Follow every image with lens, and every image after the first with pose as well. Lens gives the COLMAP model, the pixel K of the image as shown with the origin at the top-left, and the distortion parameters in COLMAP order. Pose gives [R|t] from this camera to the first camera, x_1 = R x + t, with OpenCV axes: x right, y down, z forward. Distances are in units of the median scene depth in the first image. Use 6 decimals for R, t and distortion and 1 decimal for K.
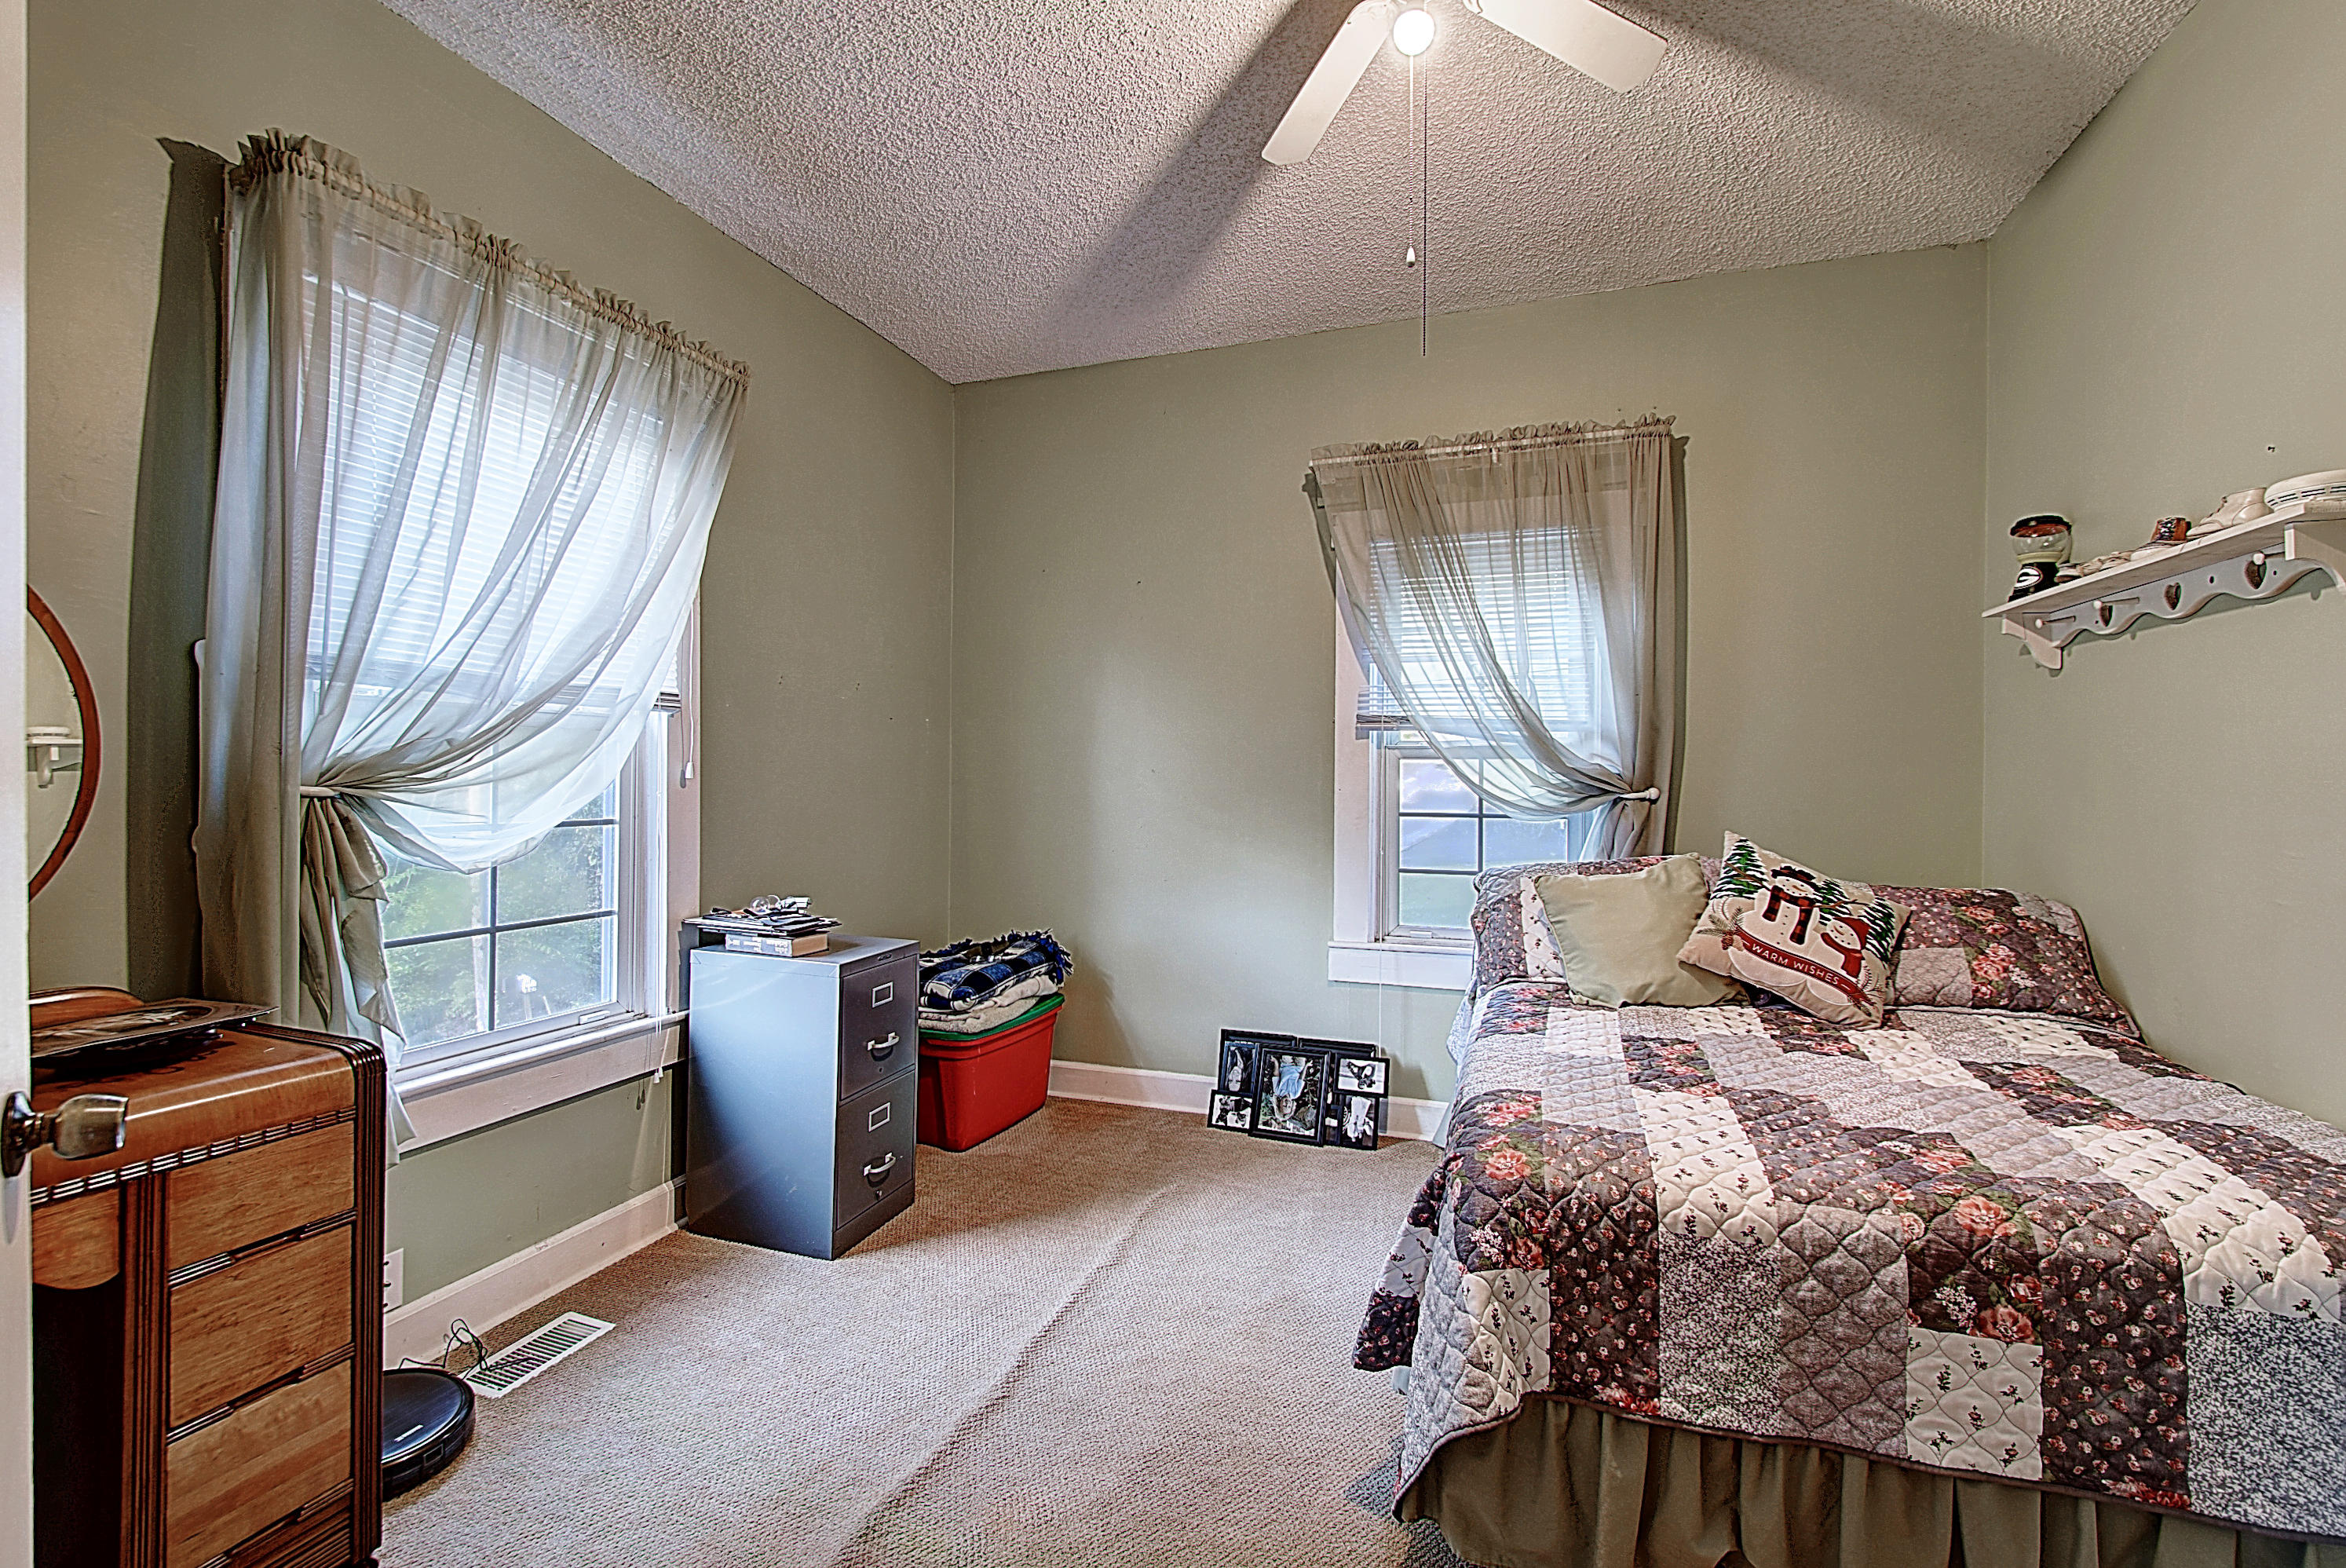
lens RADIAL K [[1027.3, 0, 1176.7], [0, 1027.3, 768.0], [0, 0, 1]] dist [-0.010684, -0.000448]
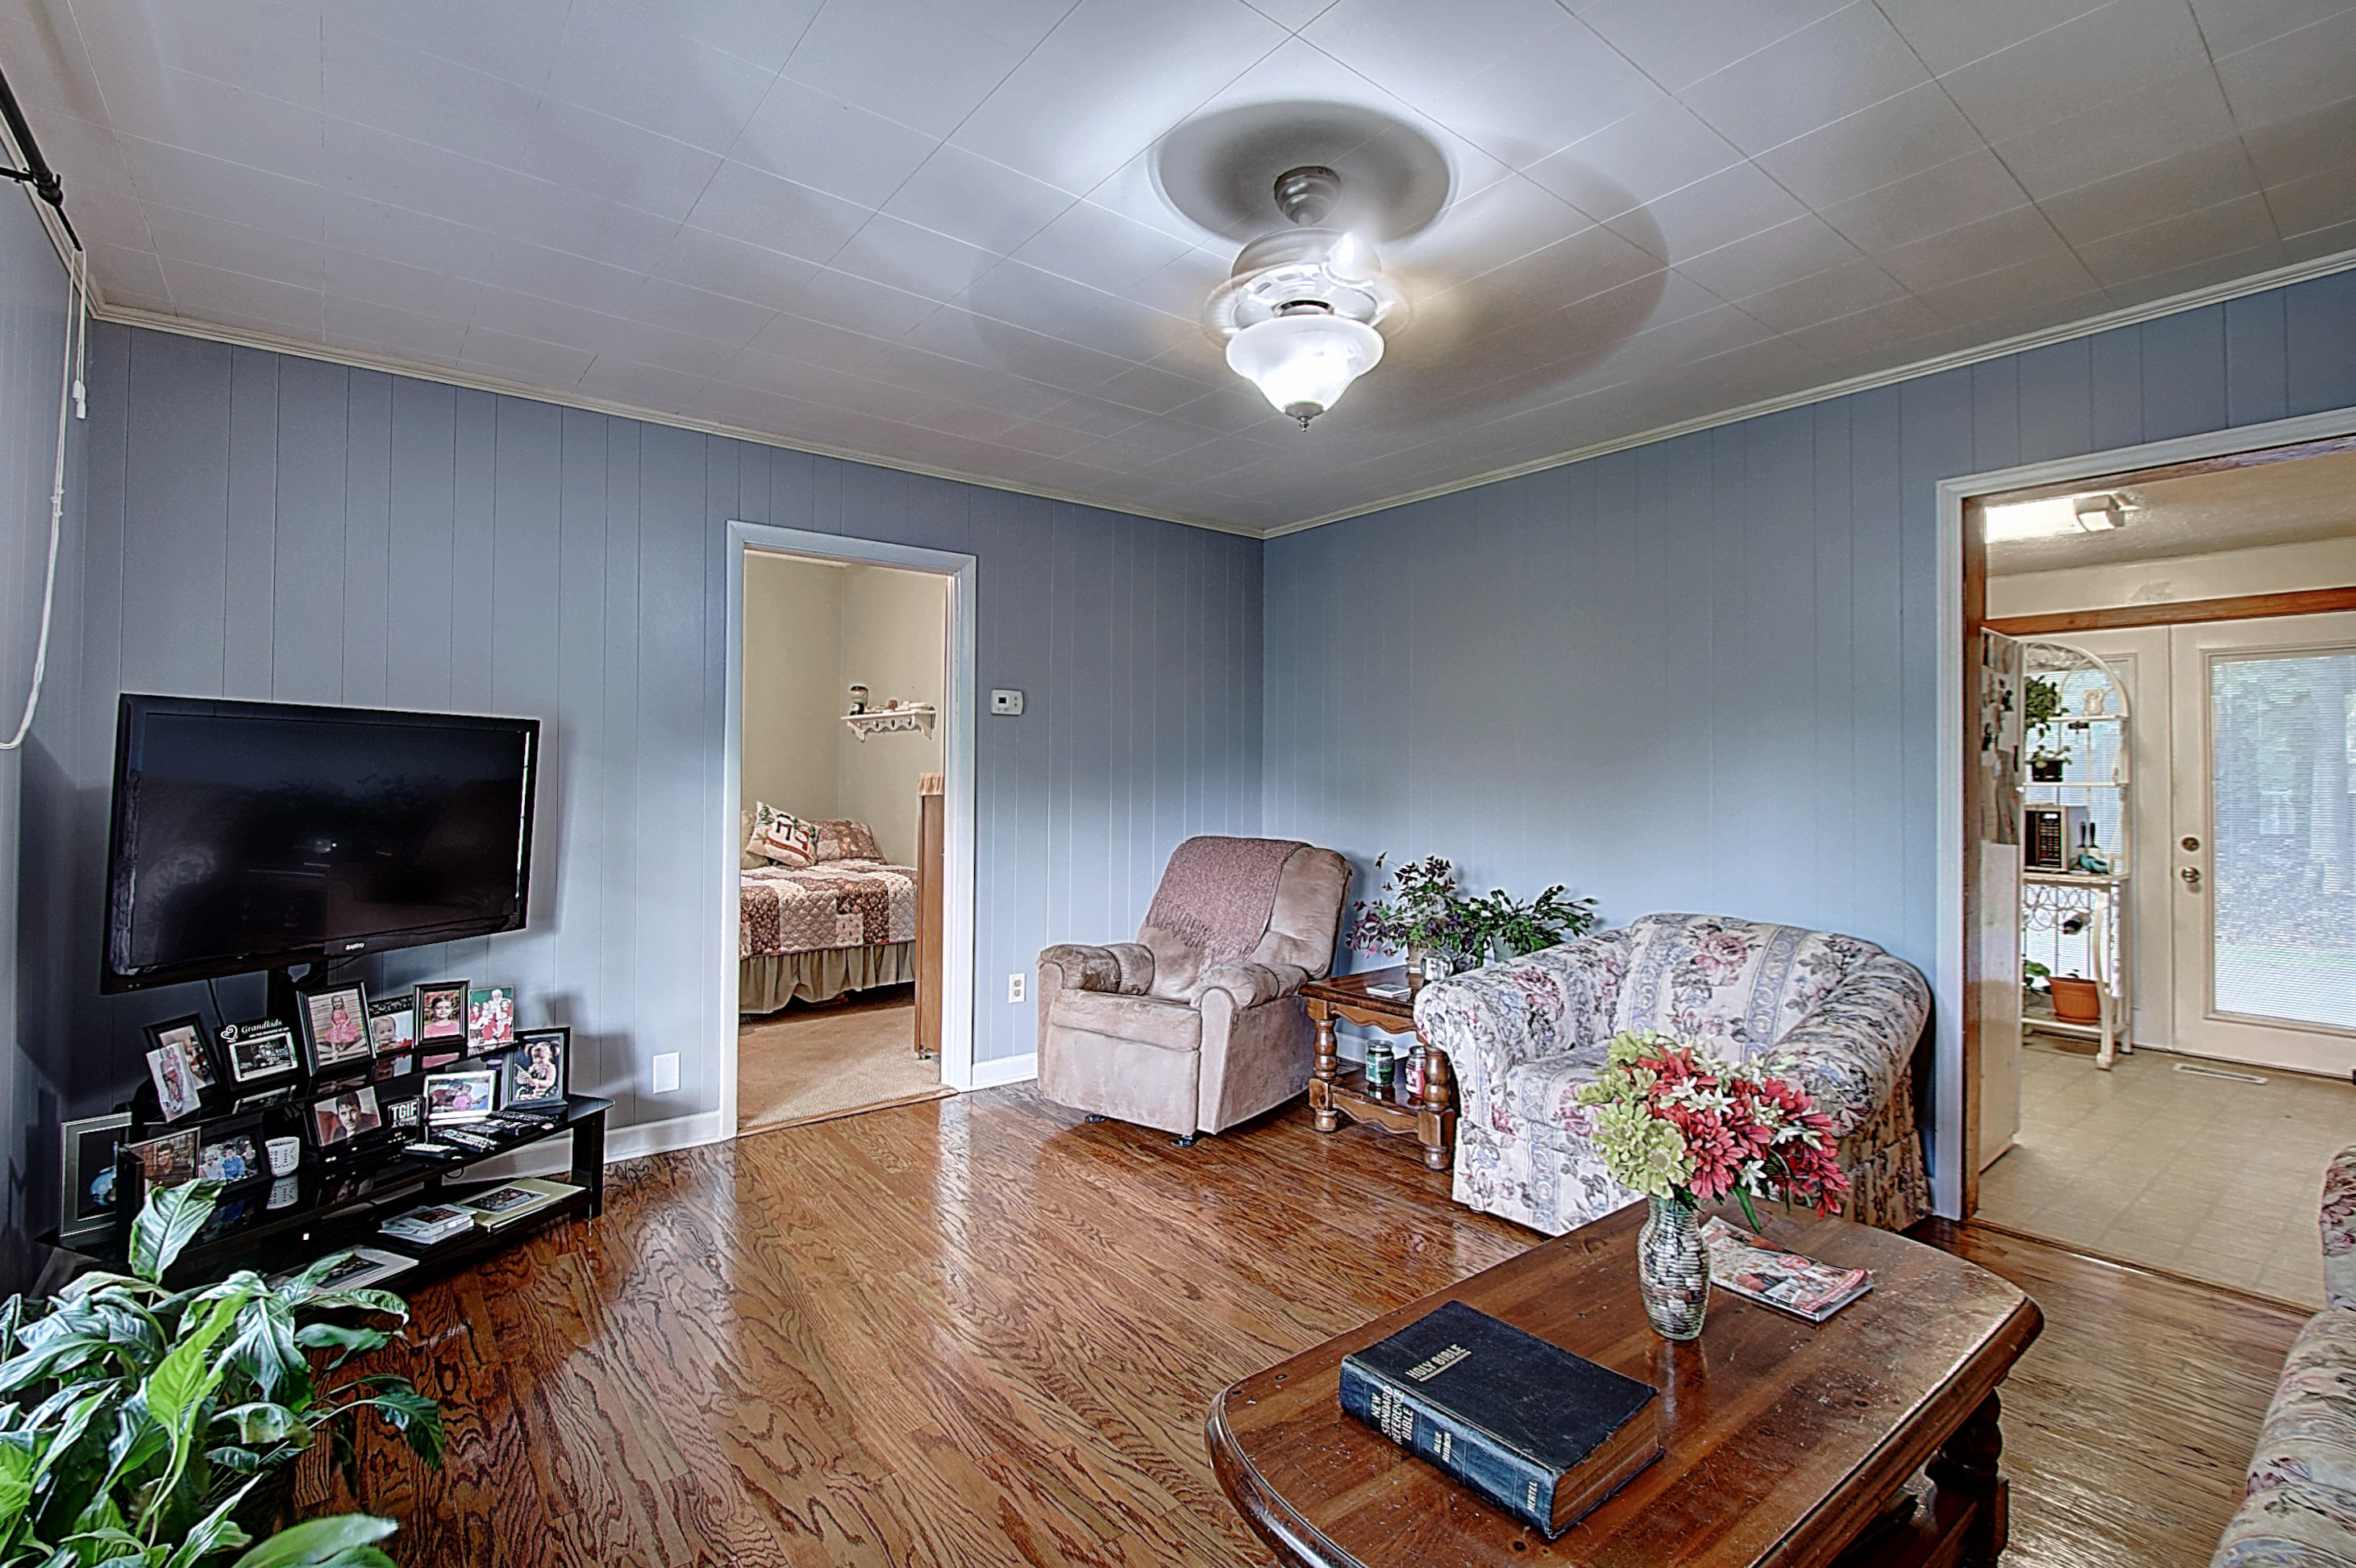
lens RADIAL K [[1021.0, 0, 1175.3], [0, 1021.0, 766.4], [0, 0, 1]] dist [0.000020, -0.000044]
pose [[0.526440, 0.004667, 0.850199, -1.373553], [-0.005025, 0.999985, -0.002378, -0.030369], [-0.850197, -0.003020, 0.526456, -1.547970]]
